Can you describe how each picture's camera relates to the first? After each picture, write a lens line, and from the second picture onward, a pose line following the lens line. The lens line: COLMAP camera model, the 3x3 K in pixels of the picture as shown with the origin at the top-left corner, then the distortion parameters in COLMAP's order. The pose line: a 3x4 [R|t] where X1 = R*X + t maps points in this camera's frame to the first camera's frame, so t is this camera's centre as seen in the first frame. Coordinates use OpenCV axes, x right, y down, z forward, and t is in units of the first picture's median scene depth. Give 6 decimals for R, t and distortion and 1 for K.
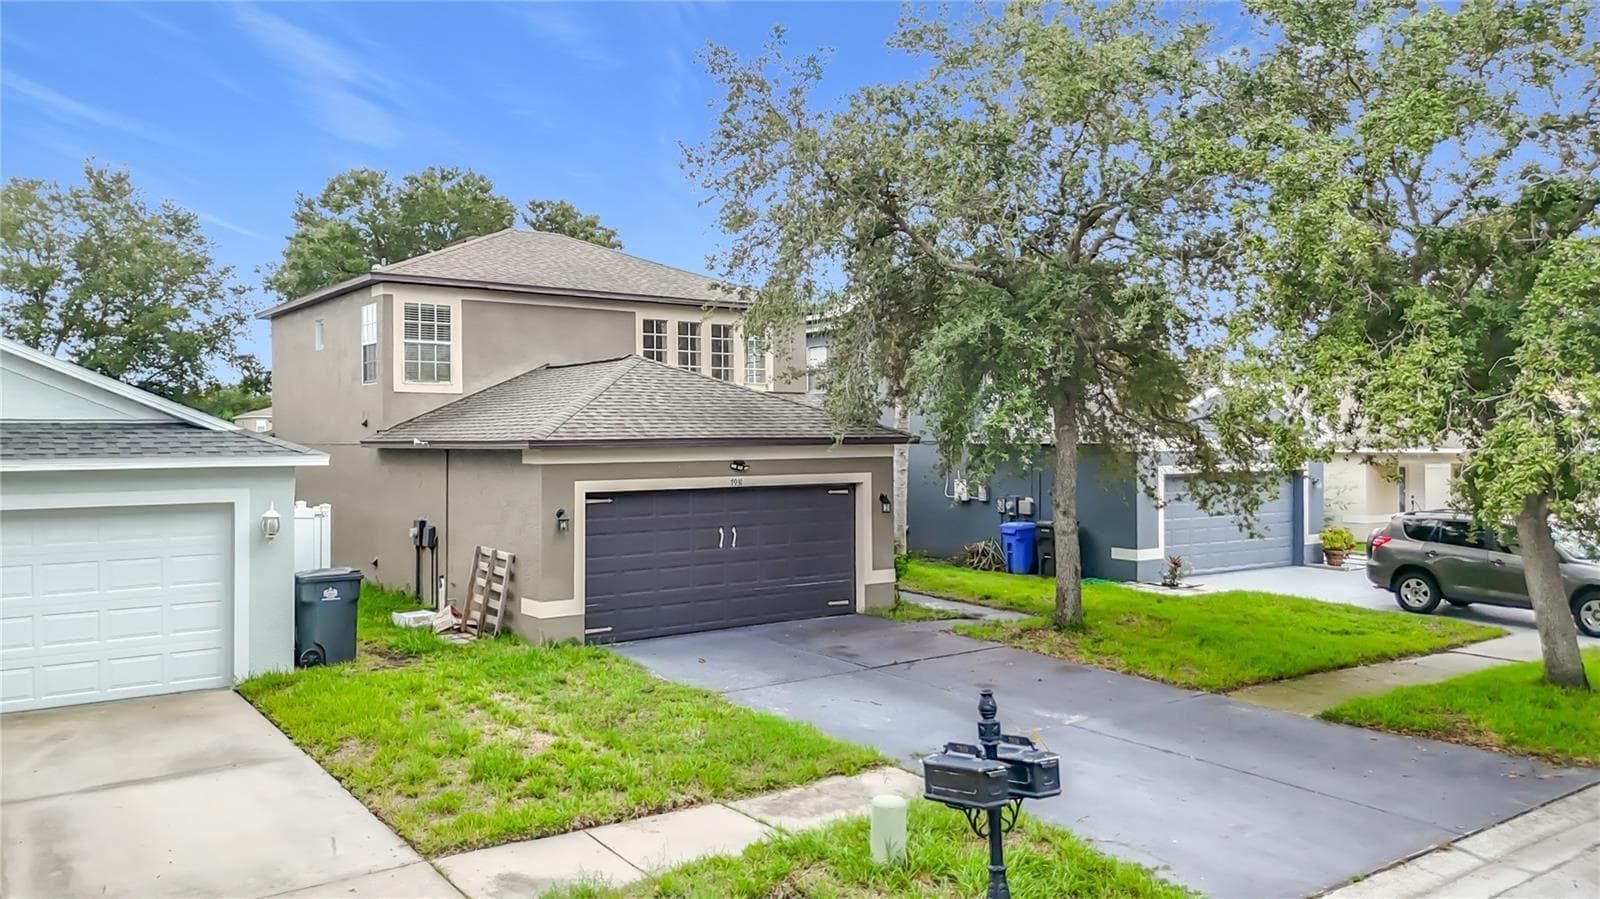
lens RADIAL K [[1183.1, 0, 812.6], [0, 1183.1, 444.5], [0, 0, 1]] dist [0.010952, -0.003934]
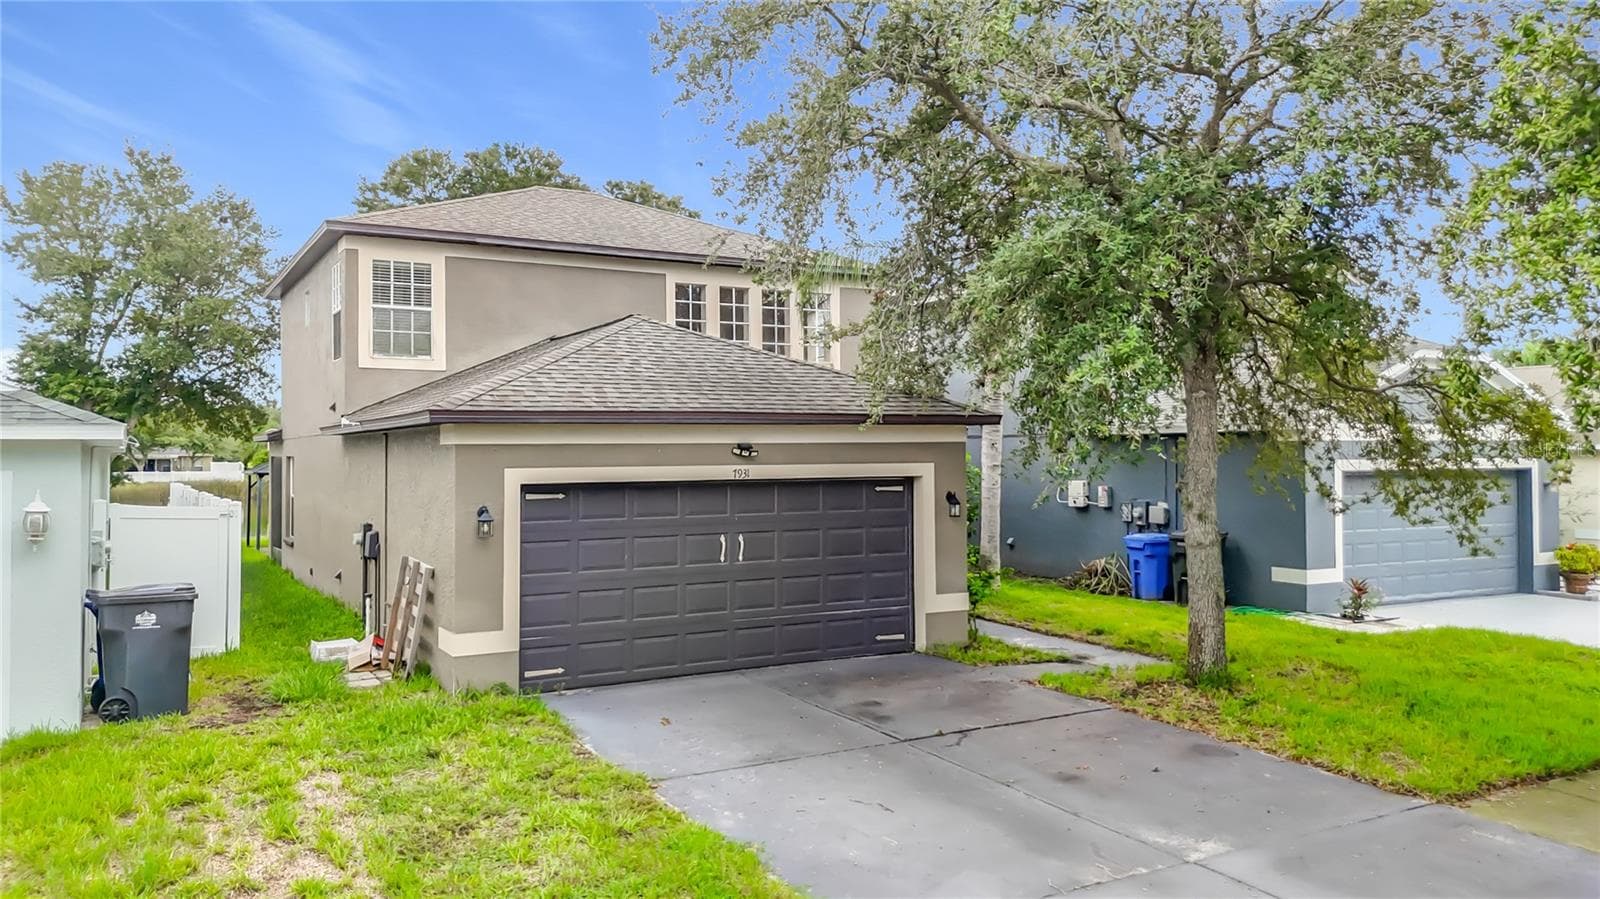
lens RADIAL K [[1183.1, 0, 812.6], [0, 1183.1, 444.5], [0, 0, 1]] dist [0.010952, -0.003934]
pose [[0.992439, -0.003033, -0.122704, 0.068191], [0.001396, 0.999909, -0.013419, 0.023109], [0.122734, 0.013146, 0.992353, 0.263014]]
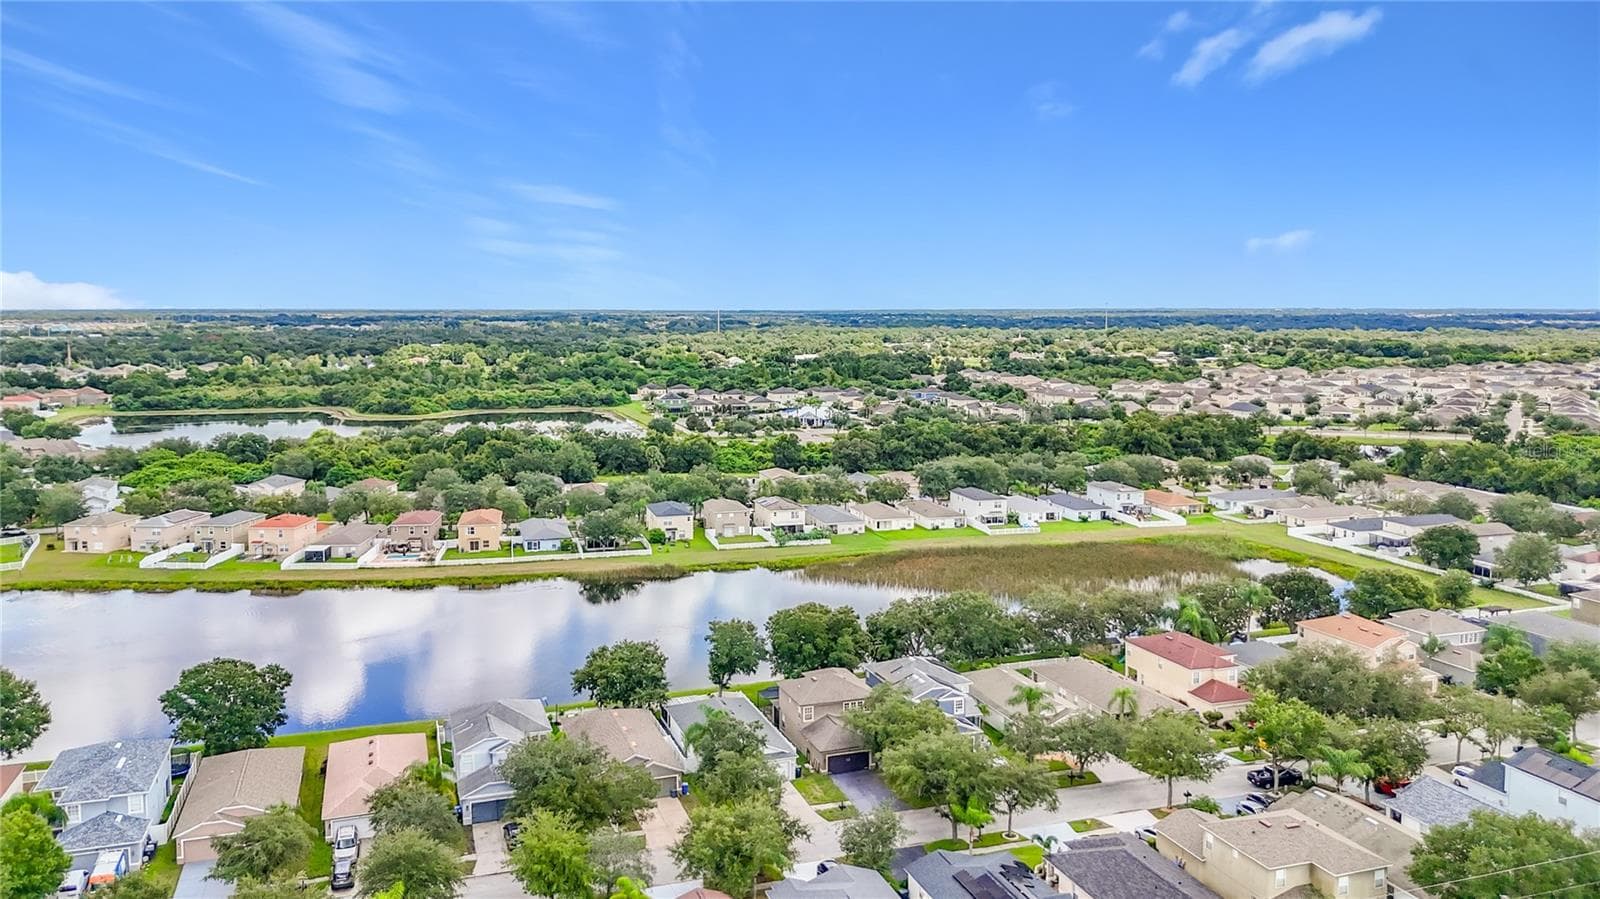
lens RADIAL K [[1179.2, 0, 804.5], [0, 1179.2, 418.7], [0, 0, 1]] dist [0.027344, -0.002281]
pose [[0.954226, 0.031989, -0.297370, 1.735466], [-0.005677, 0.996022, 0.088928, -2.609681], [0.299032, -0.083169, 0.950612, -5.714578]]
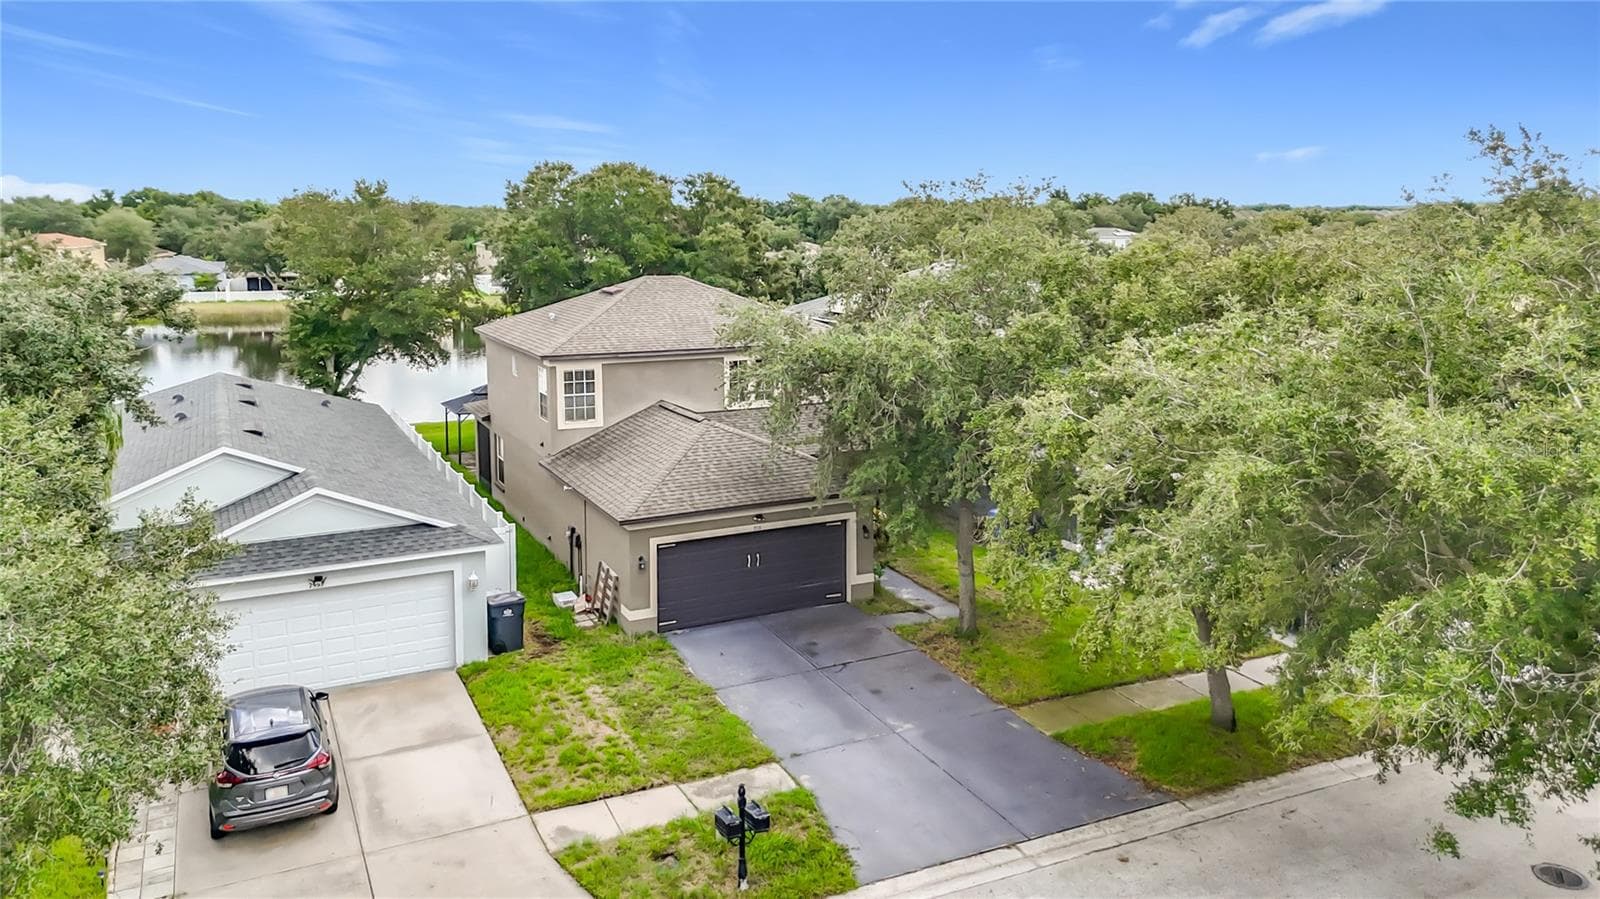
lens RADIAL K [[1161.4, 0, 824.8], [0, 1161.4, 354.2], [0, 0, 1]] dist [0.019954, -0.000962]
pose [[0.985589, 0.021837, -0.167744, 0.266646], [-0.003948, 0.994332, 0.106243, -0.348422], [0.169113, -0.104050, 0.980089, -0.450470]]
